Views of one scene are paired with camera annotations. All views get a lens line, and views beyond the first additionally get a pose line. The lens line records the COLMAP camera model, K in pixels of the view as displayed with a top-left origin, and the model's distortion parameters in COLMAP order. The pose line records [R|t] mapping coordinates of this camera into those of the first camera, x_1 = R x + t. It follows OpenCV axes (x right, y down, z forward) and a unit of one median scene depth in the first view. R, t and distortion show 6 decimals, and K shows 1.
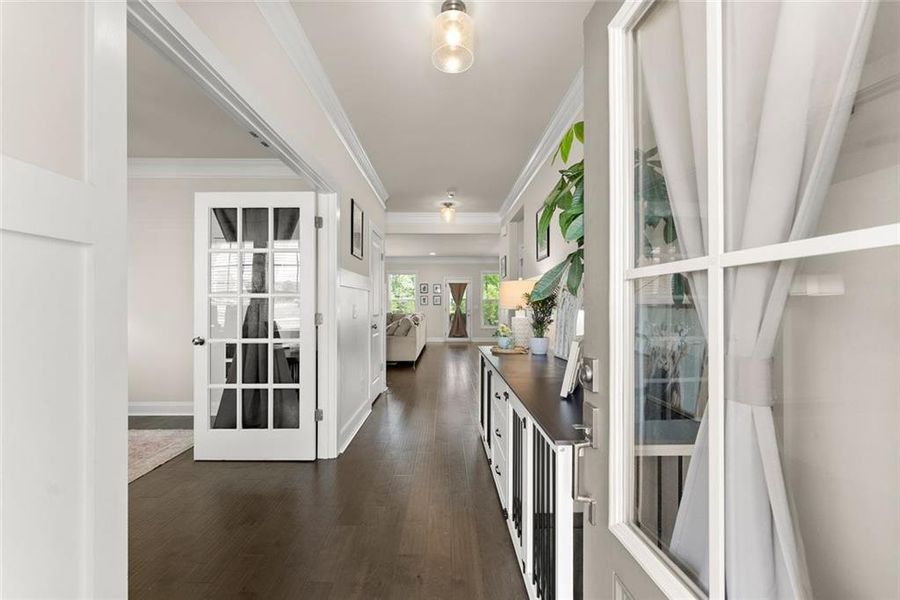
lens RADIAL K [[362.3, 0, 447.9], [0, 362.3, 299.0], [0, 0, 1]] dist [-0.001228, 0.000464]
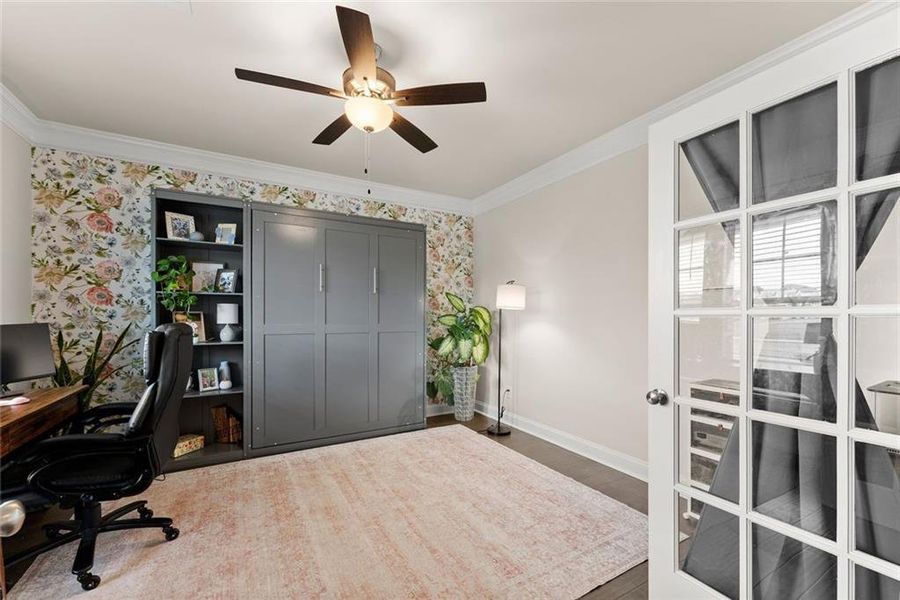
lens RADIAL K [[362.3, 0, 449.0], [0, 362.3, 309.0], [0, 0, 1]] dist [-0.001228, 0.000464]
pose [[0.477397, -0.009655, -0.878635, -0.355629], [0.002669, 0.999951, -0.009539, -0.010577], [0.878684, 0.002209, 0.477399, 0.462877]]
